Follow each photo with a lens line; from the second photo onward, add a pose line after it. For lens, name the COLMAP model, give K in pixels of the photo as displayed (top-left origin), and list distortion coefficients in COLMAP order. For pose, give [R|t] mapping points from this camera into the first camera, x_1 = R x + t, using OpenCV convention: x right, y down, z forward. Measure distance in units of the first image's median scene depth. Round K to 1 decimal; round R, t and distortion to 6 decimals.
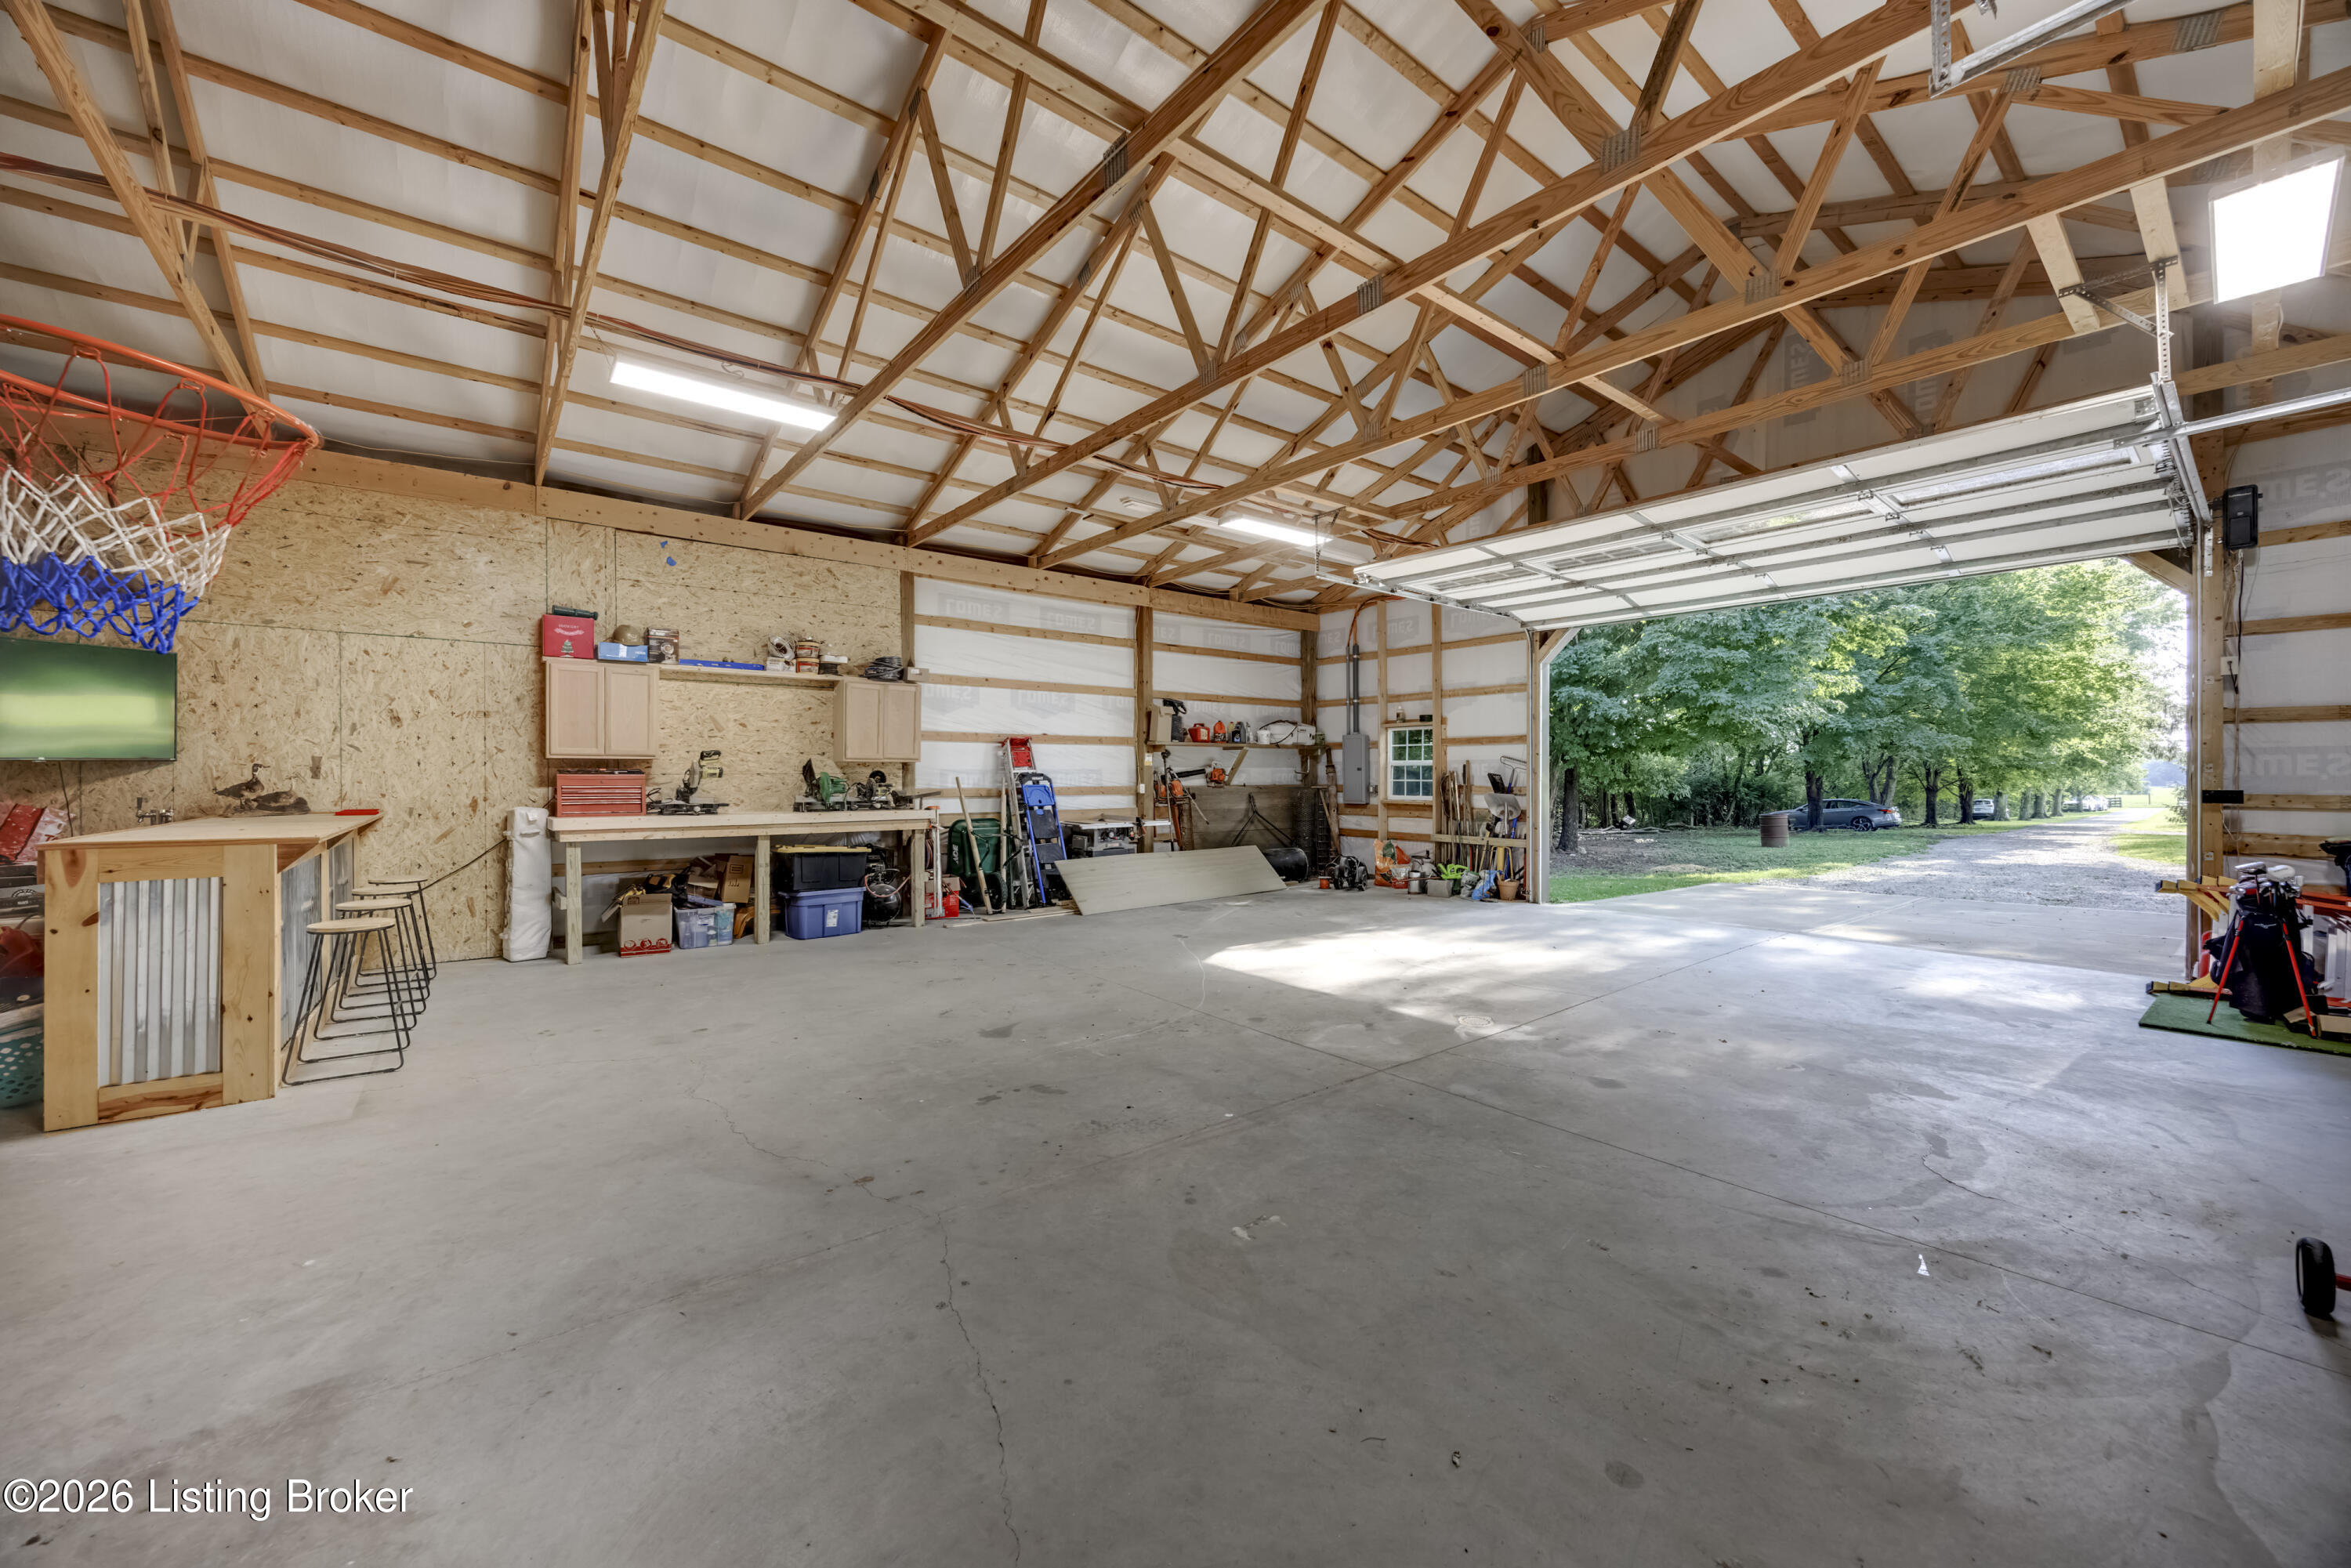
lens RADIAL K [[907.2, 0, 1188.3], [0, 907.2, 775.1], [0, 0, 1]] dist [-0.012784, 0.000898]
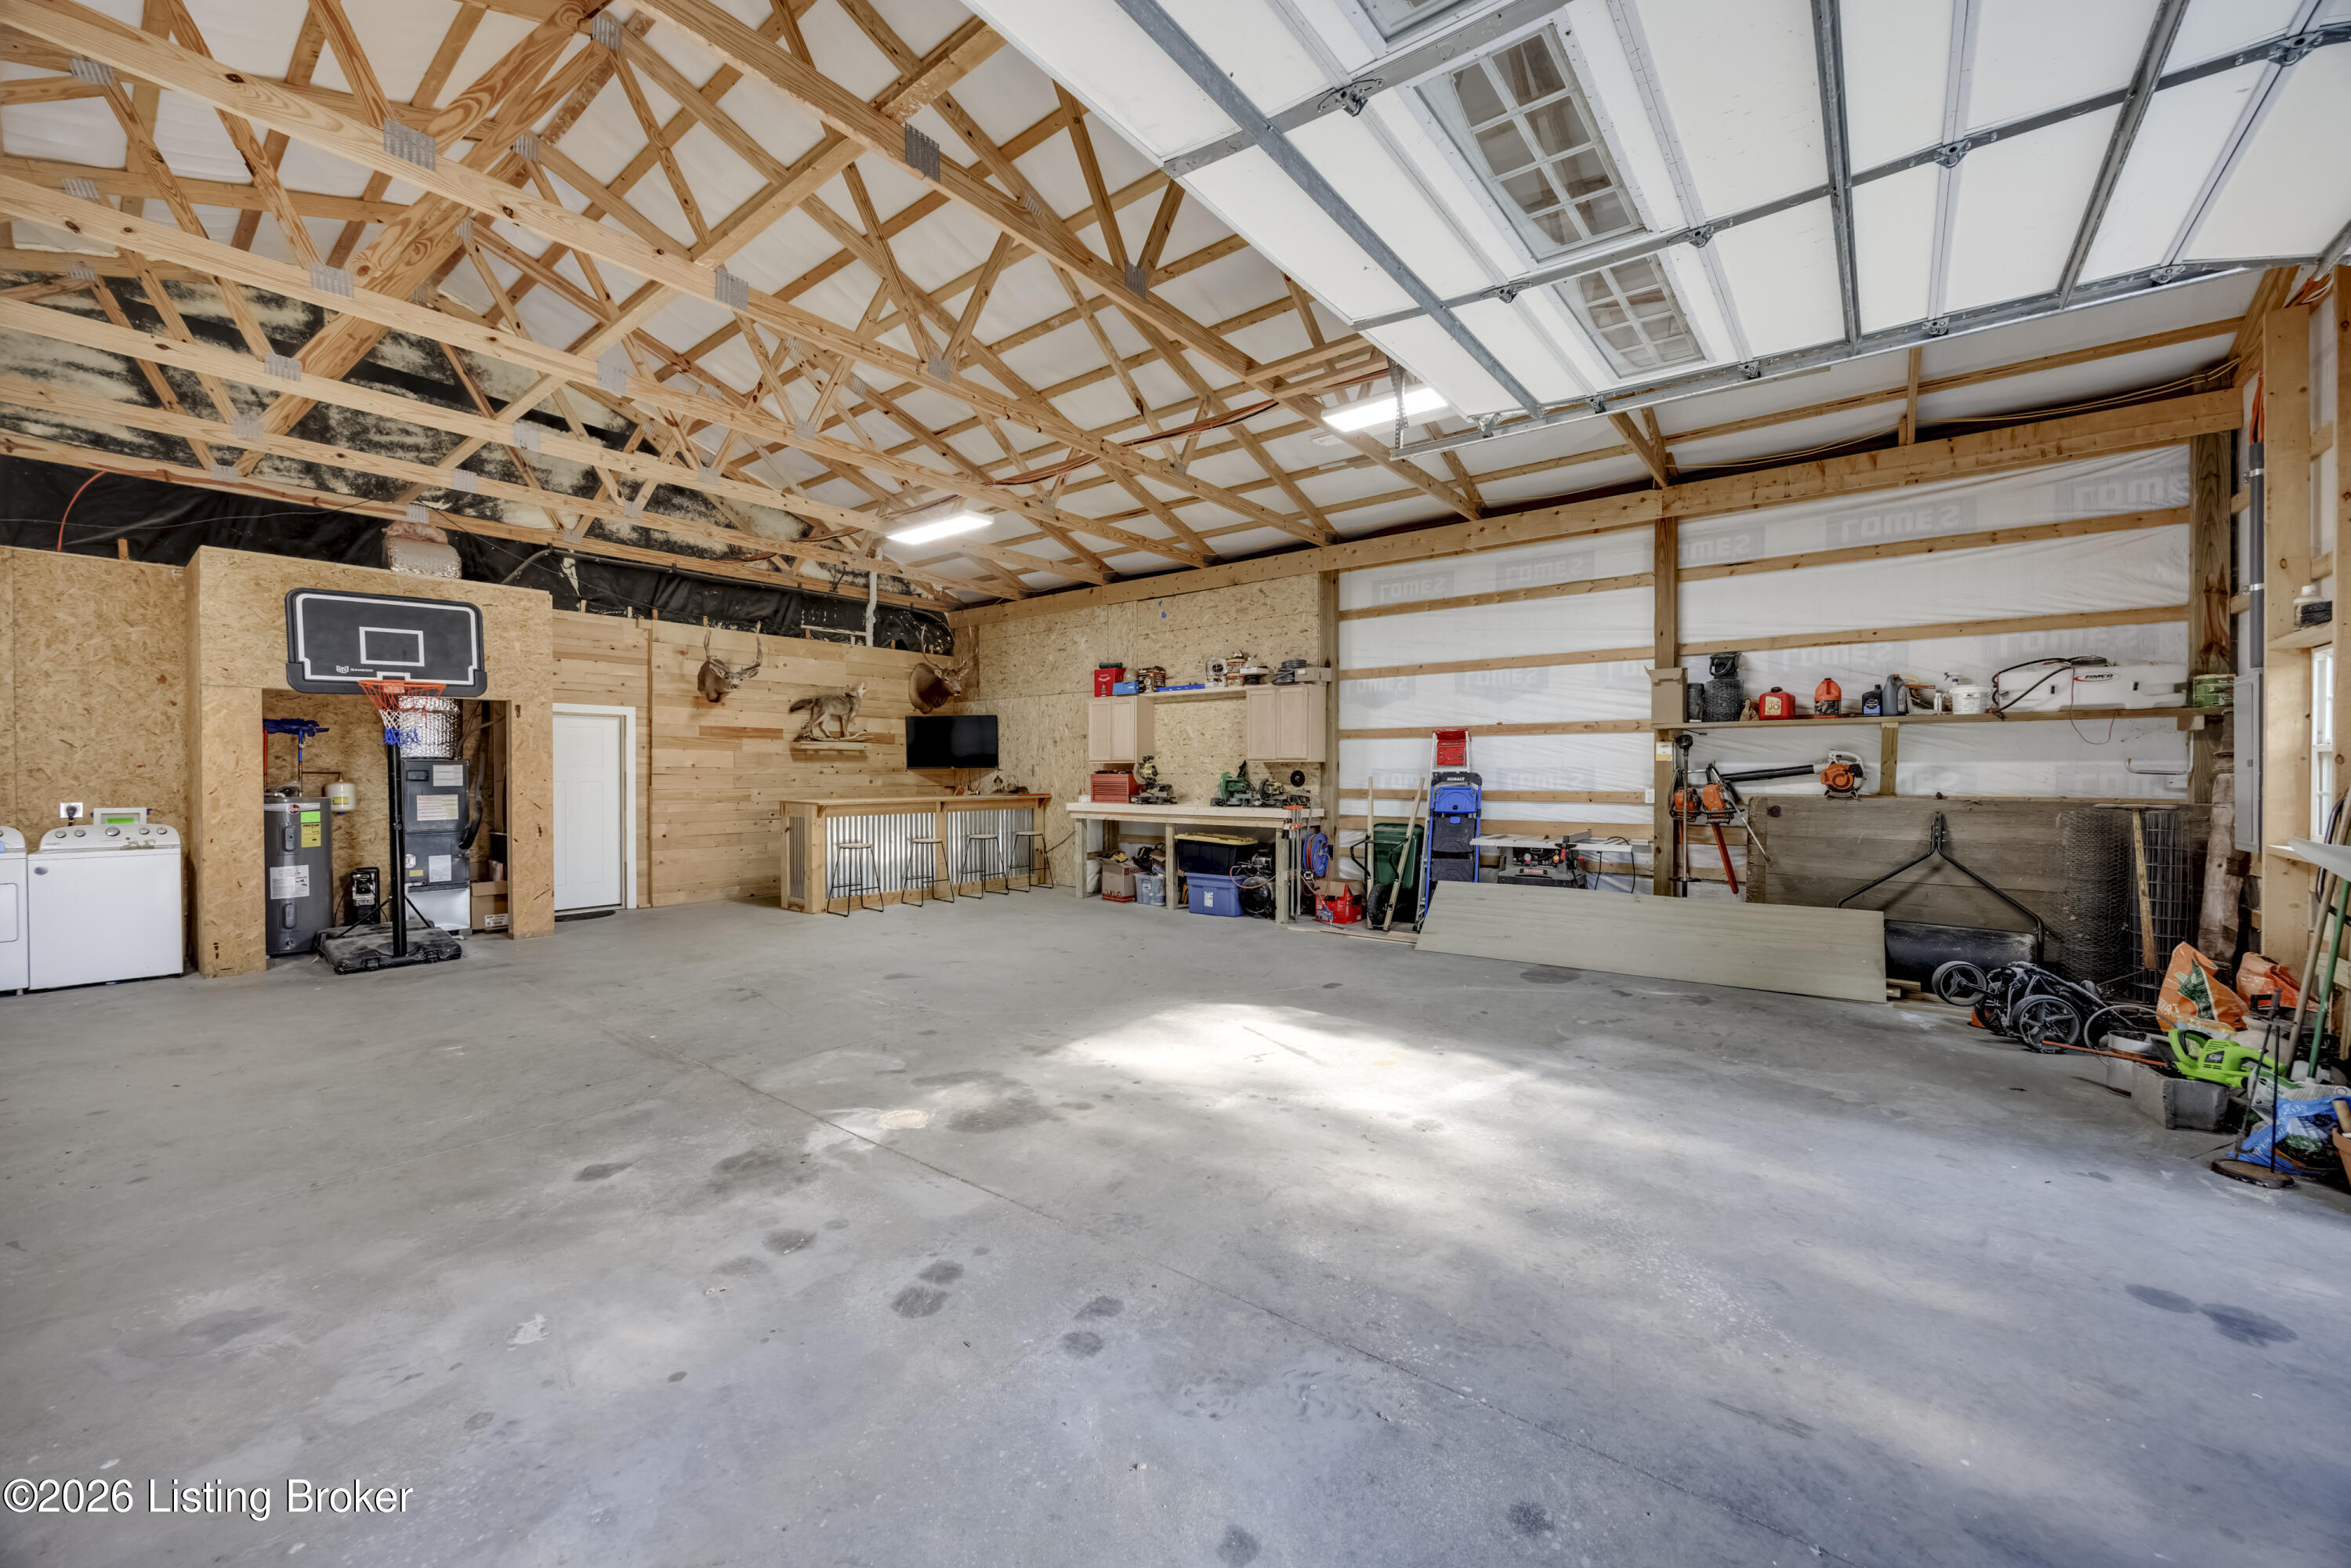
lens RADIAL K [[907.2, 0, 1180.9], [0, 907.2, 777.5], [0, 0, 1]] dist [-0.012784, 0.000898]
pose [[0.203899, 0.004019, -0.978984, 0.620707], [-0.001466, 0.999992, 0.003800, -0.000868], [0.978991, 0.000660, 0.203904, 0.625728]]
